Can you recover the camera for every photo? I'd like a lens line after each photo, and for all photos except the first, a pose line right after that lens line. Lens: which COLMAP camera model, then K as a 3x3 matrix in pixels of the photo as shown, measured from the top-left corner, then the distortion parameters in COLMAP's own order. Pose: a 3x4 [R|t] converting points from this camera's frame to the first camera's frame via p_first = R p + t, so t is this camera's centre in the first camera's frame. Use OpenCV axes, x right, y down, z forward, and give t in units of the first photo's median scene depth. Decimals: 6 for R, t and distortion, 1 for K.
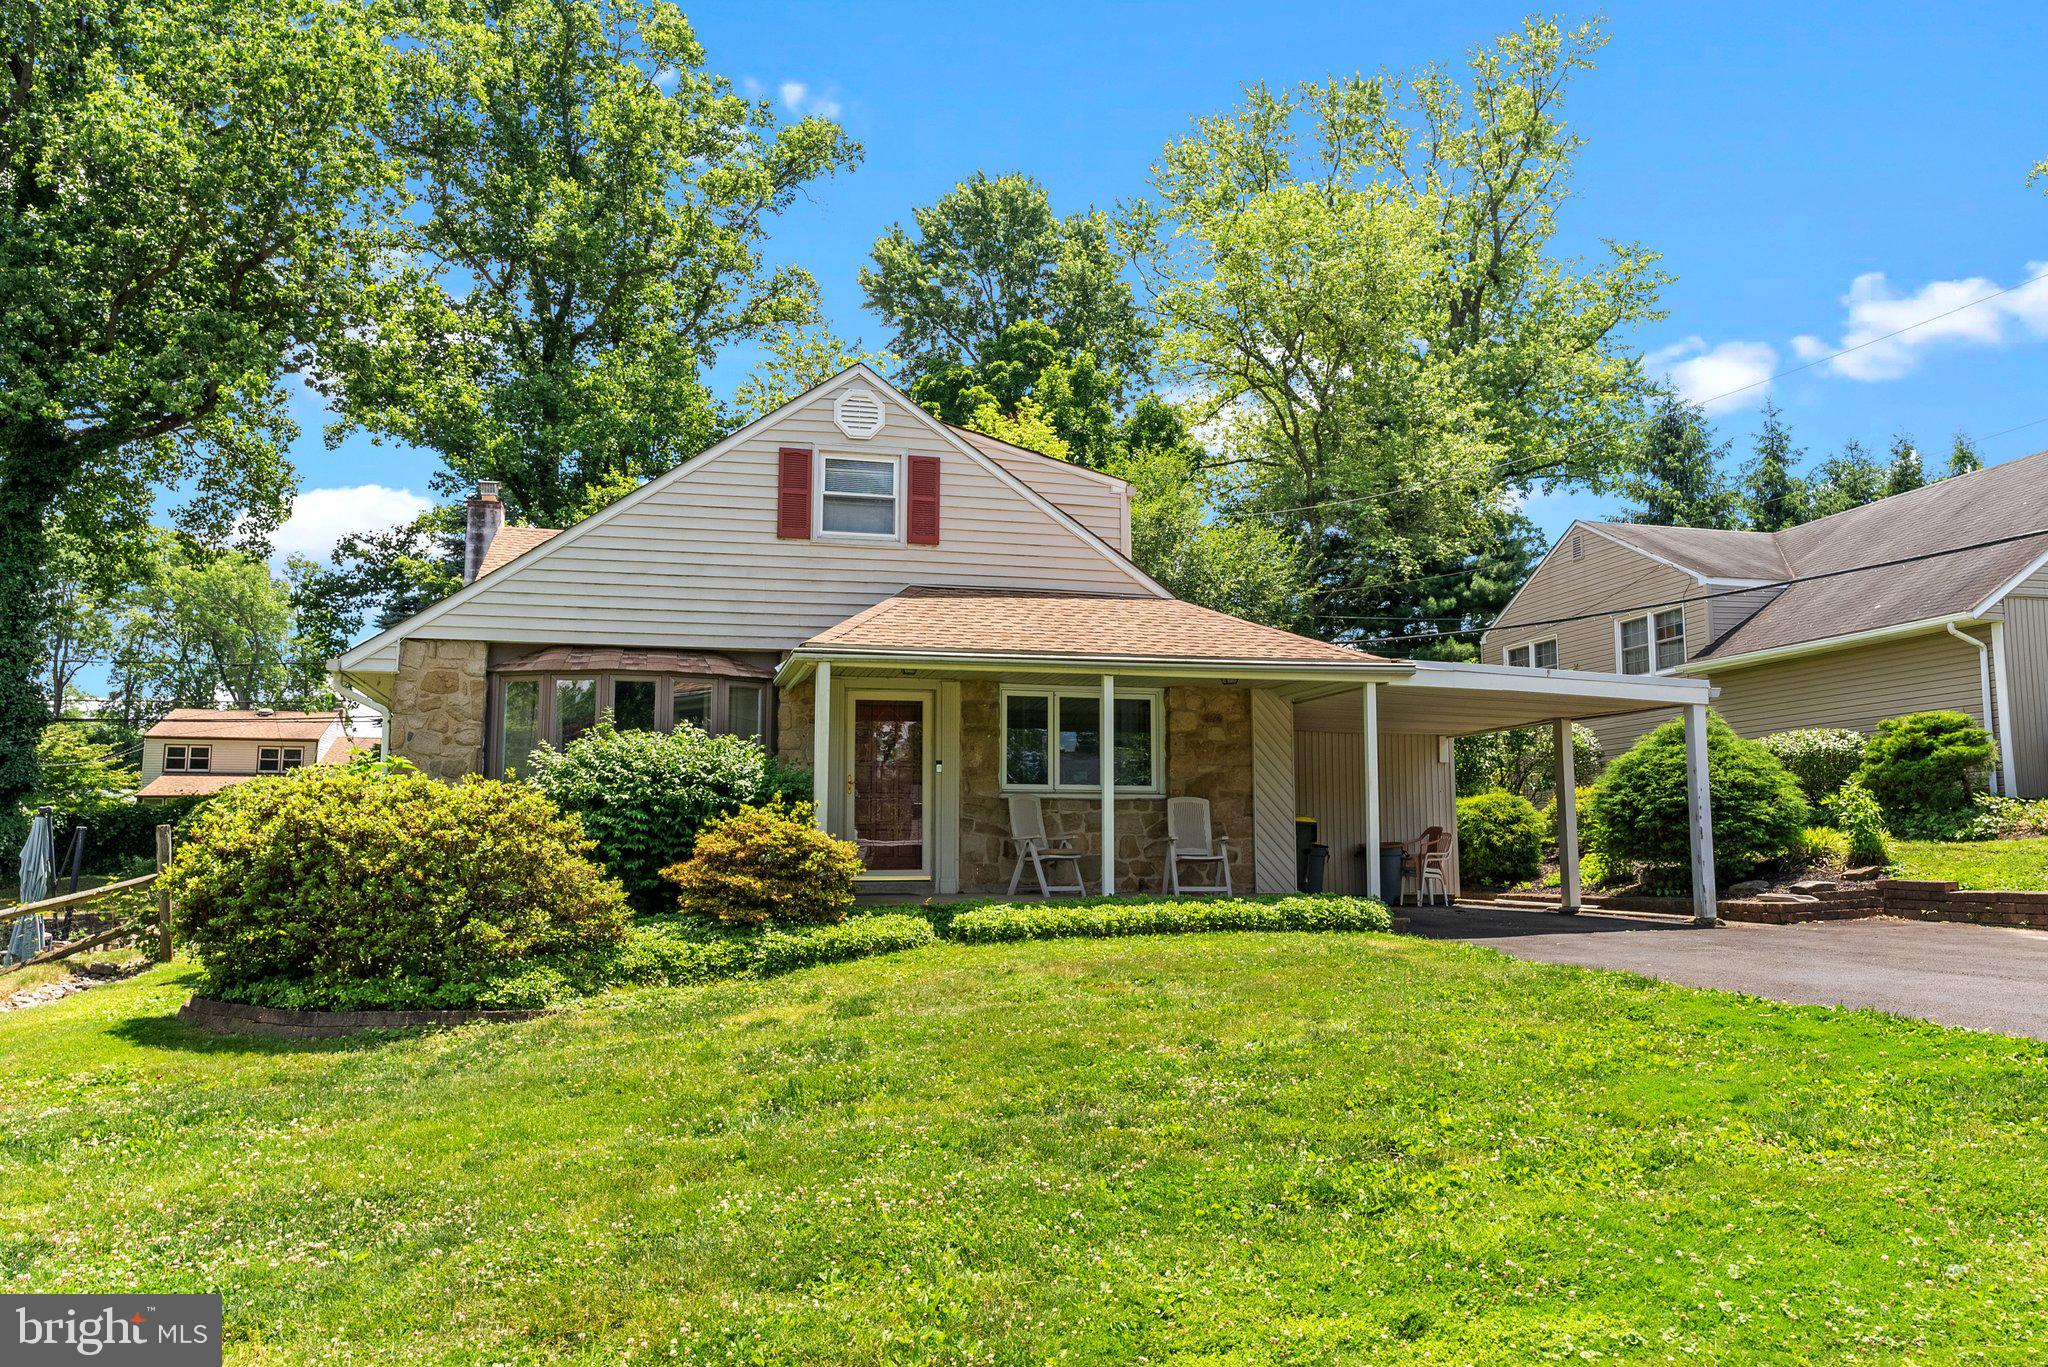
lens RADIAL K [[1530.4, 0, 1031.2], [0, 1530.4, 681.6], [0, 0, 1]] dist [0.004494, -0.010769]
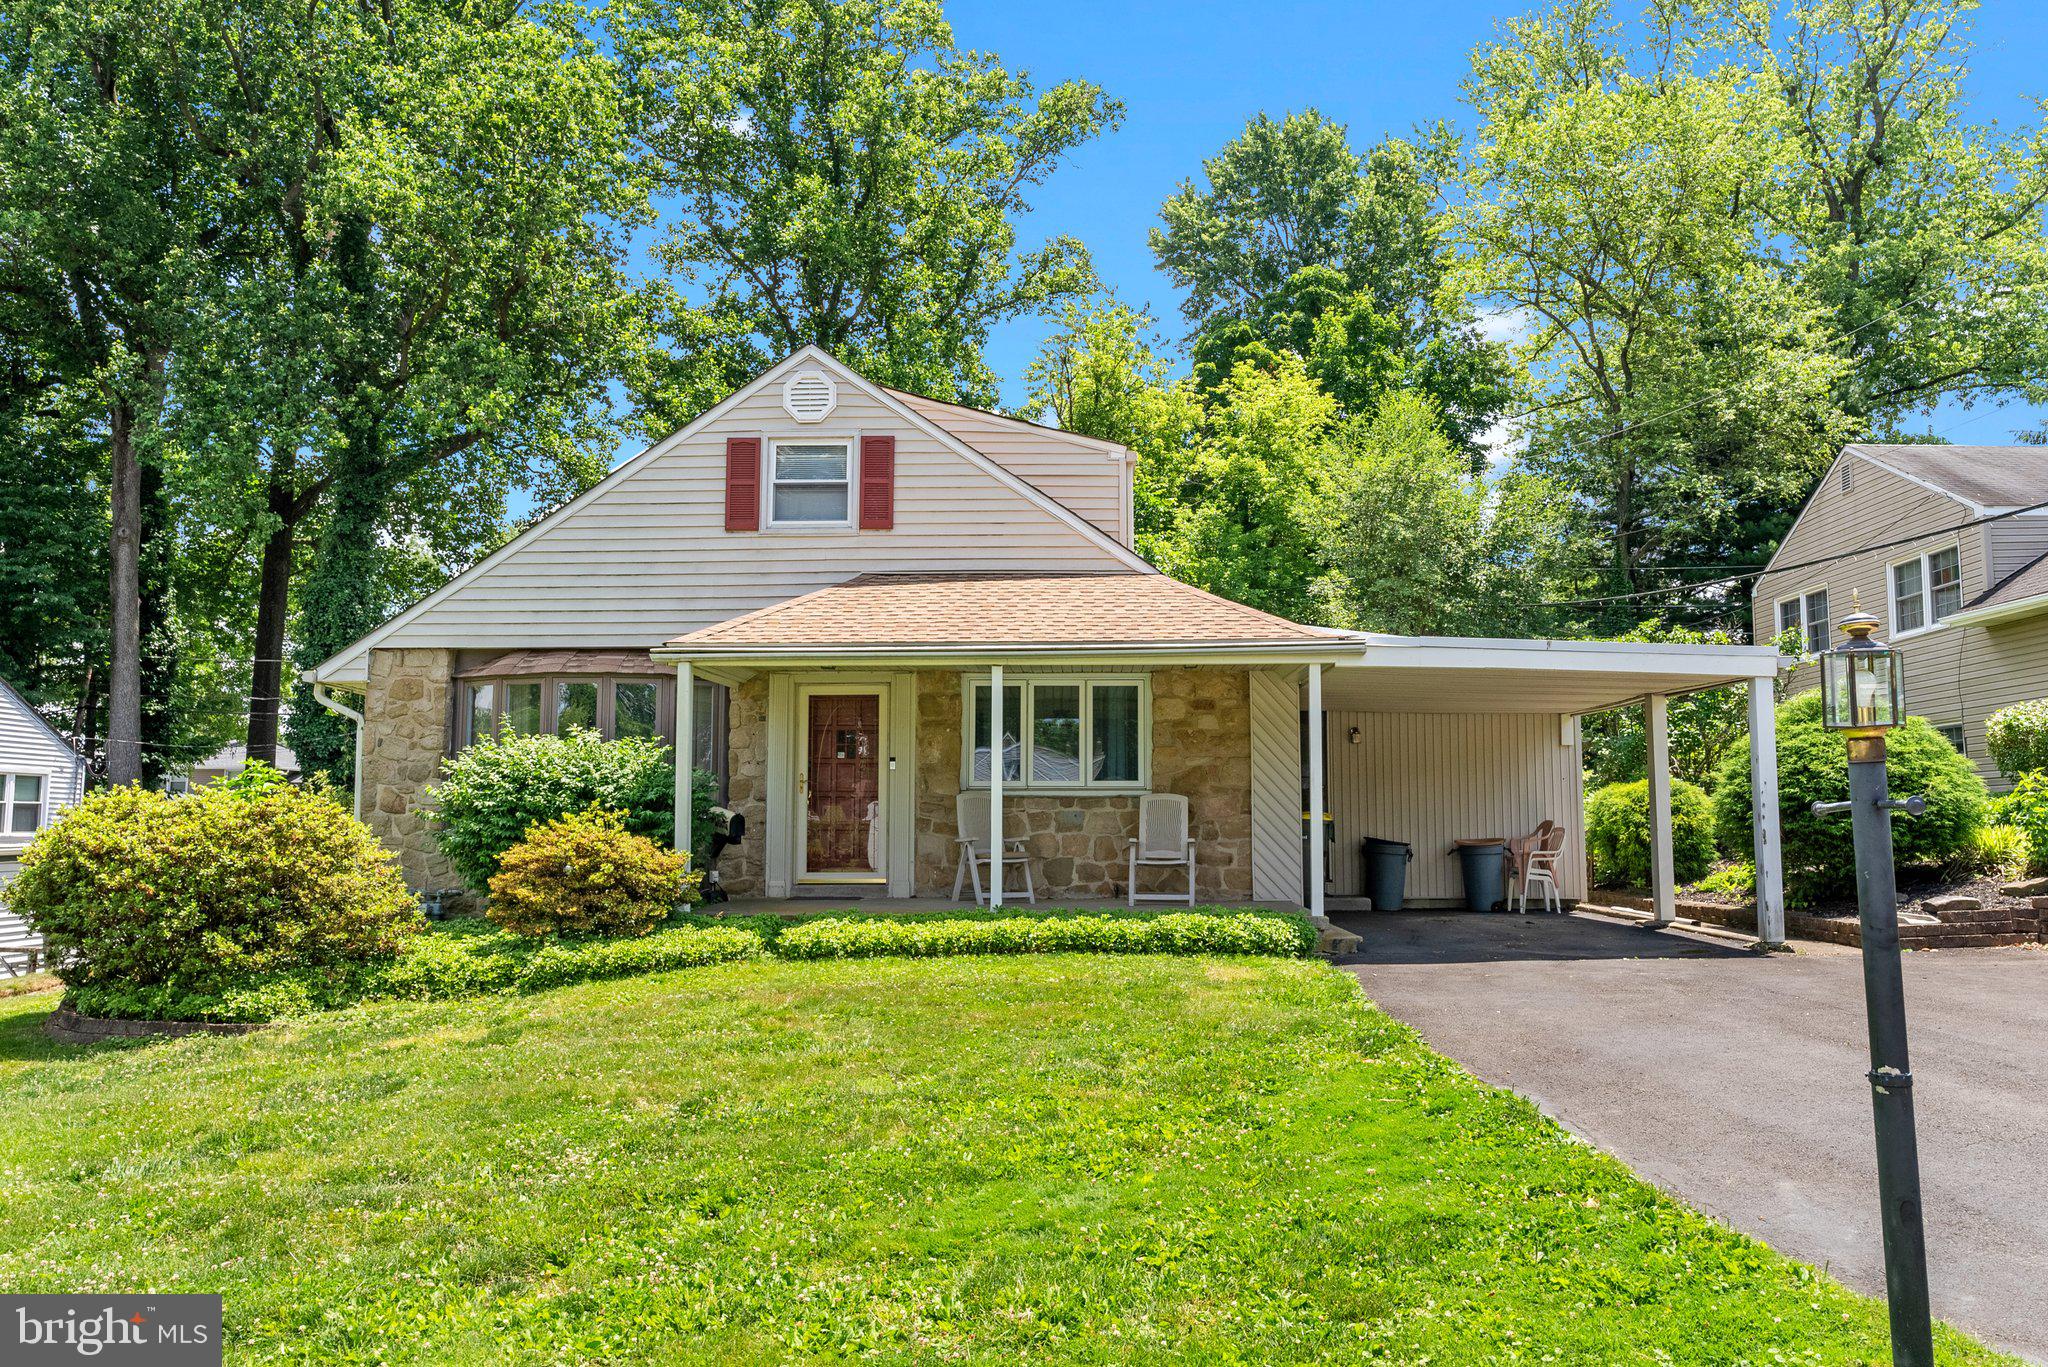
lens RADIAL K [[1550.1, 0, 1021.4], [0, 1550.1, 682.2], [0, 0, 1]] dist [-0.001929, 0.007509]
pose [[0.957459, -0.025788, -0.287415, 0.223723], [0.031699, 0.999370, 0.015933, -0.005832], [0.286823, -0.024366, 0.957674, 0.081404]]
